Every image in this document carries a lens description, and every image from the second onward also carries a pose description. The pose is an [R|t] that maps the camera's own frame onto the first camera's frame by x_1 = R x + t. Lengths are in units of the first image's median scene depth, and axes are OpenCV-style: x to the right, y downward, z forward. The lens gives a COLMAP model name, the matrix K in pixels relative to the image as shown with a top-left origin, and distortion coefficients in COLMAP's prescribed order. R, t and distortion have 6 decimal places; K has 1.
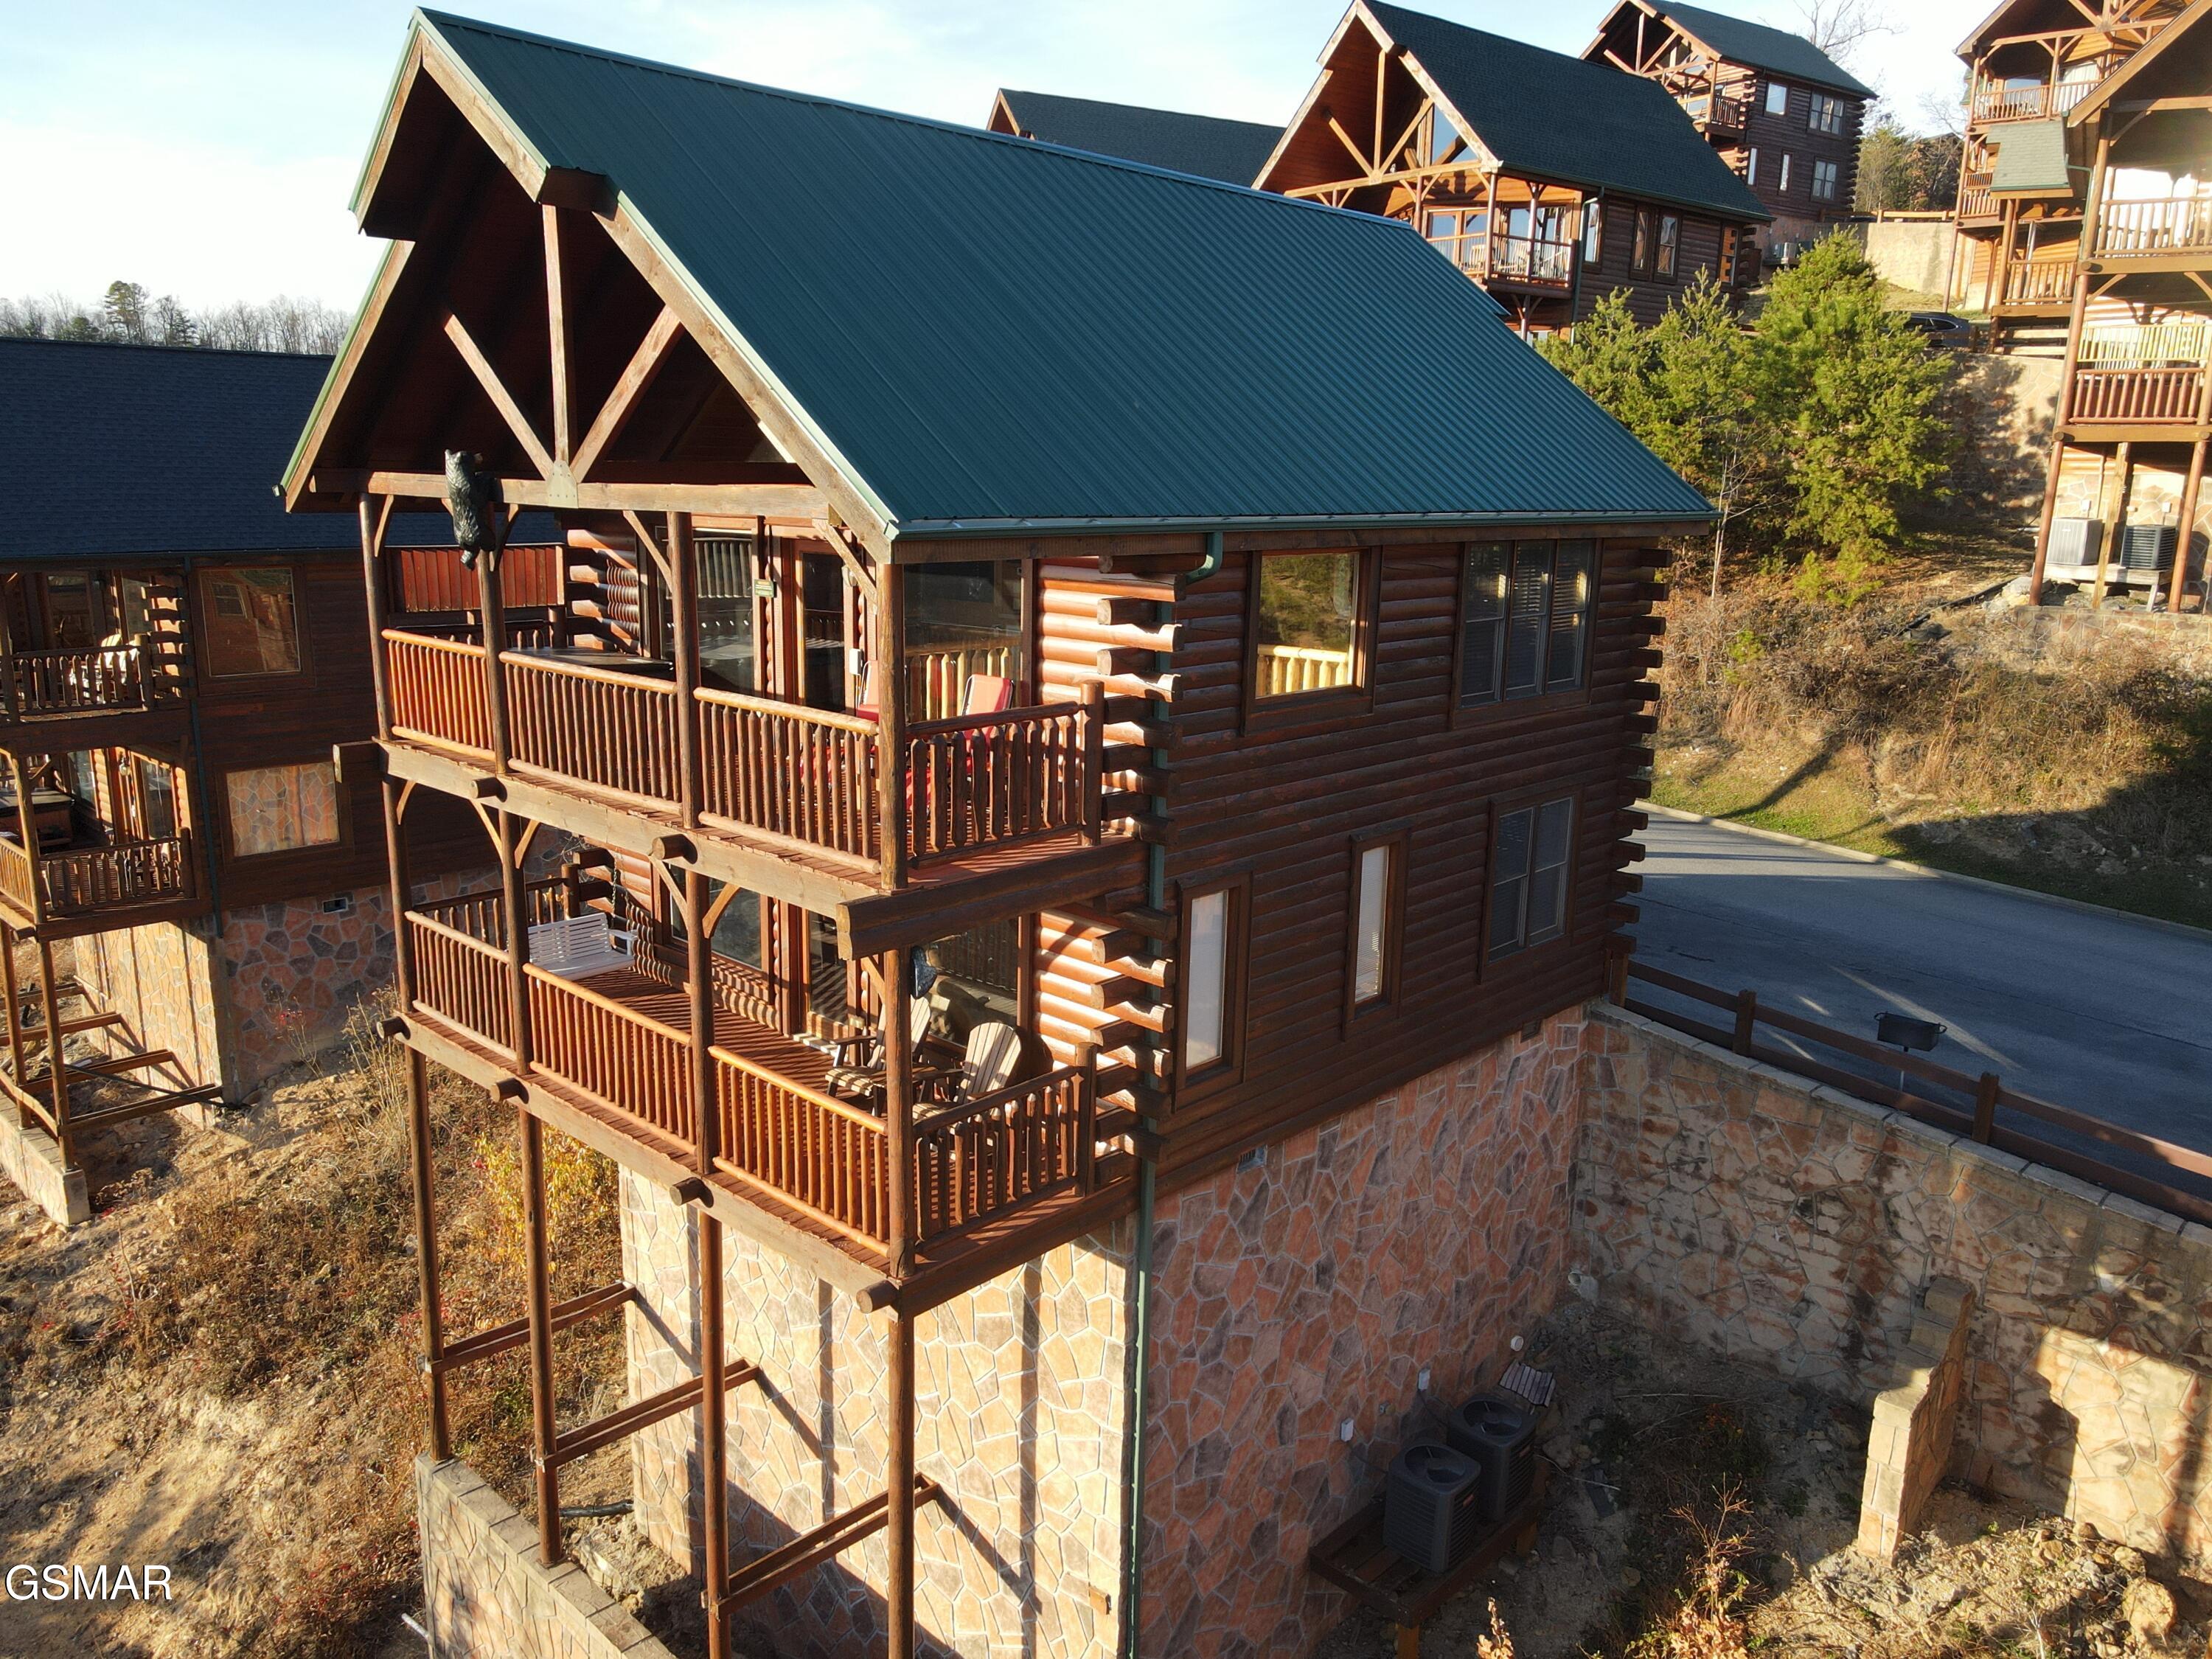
lens RADIAL K [[1628.4, 0, 1106.0], [0, 1628.4, 829.5], [0, 0, 1]] dist [0.024469, 0.006488]
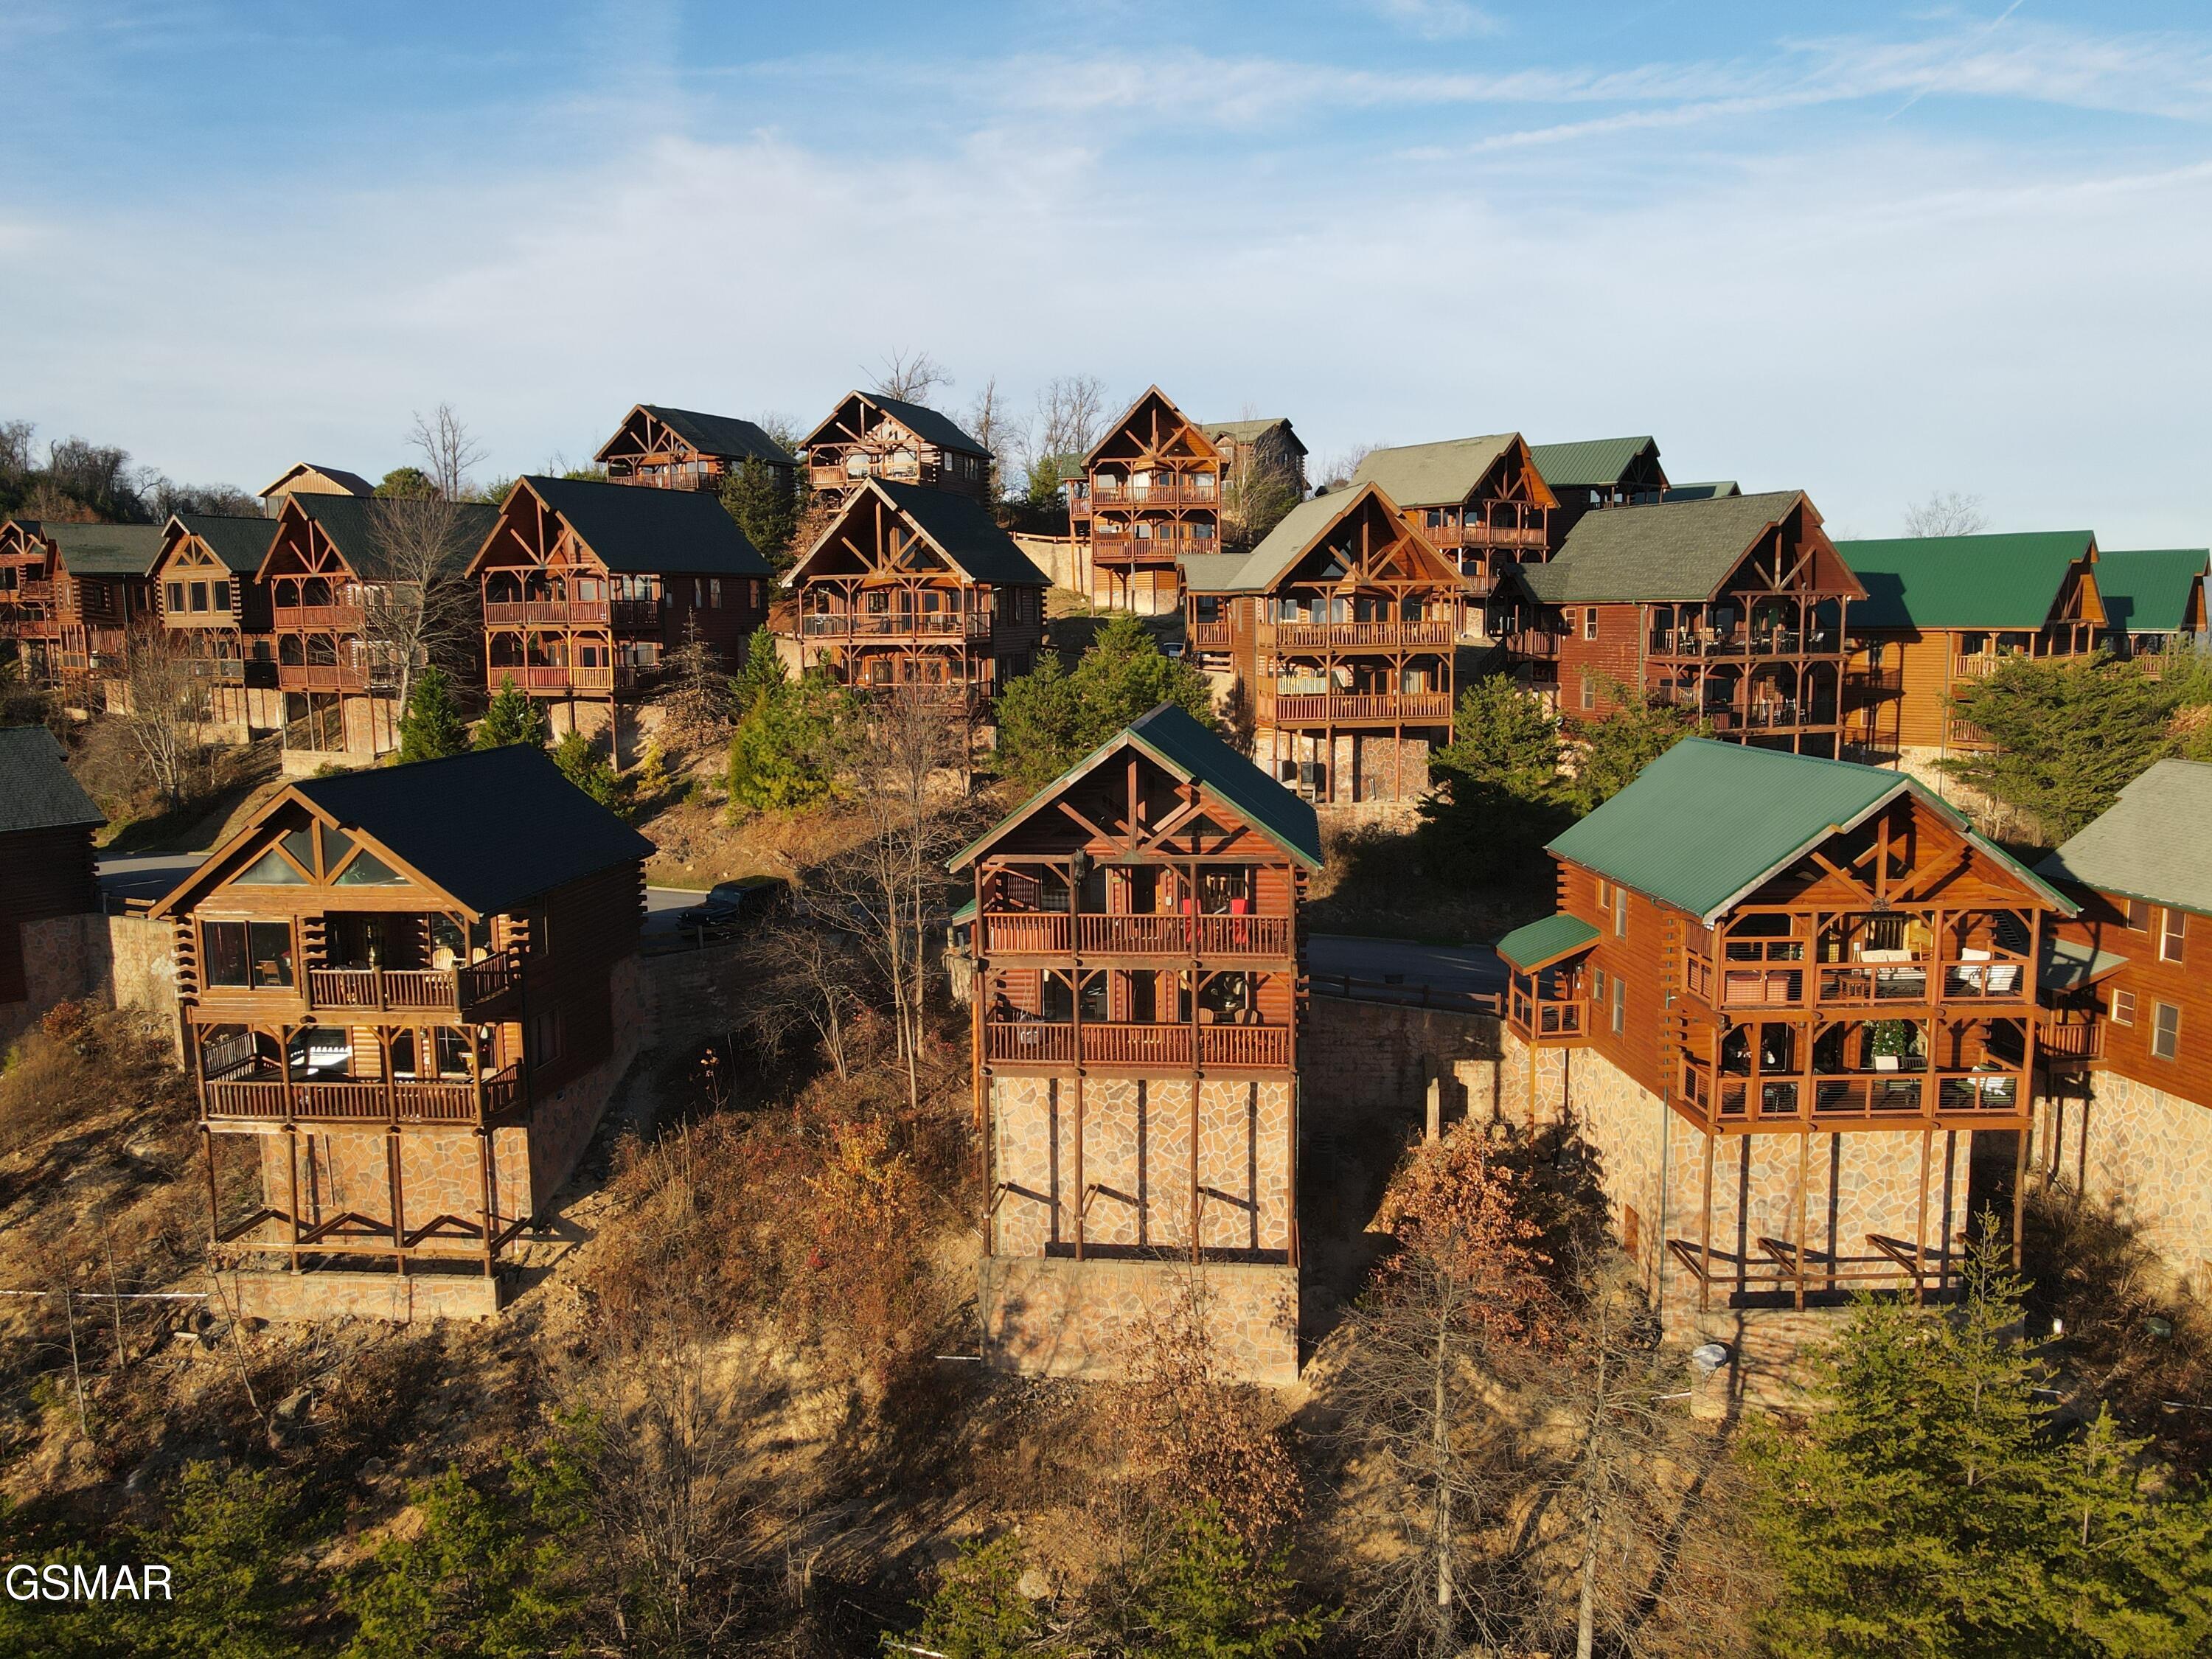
lens RADIAL K [[1628.4, 0, 1106.0], [0, 1628.4, 829.5], [0, 0, 1]] dist [0.024469, 0.006488]
pose [[0.800191, -0.104272, 0.590611, -1.784940], [0.152706, 0.987737, -0.032510, -0.138126], [-0.579978, 0.116204, 0.806302, -1.200034]]
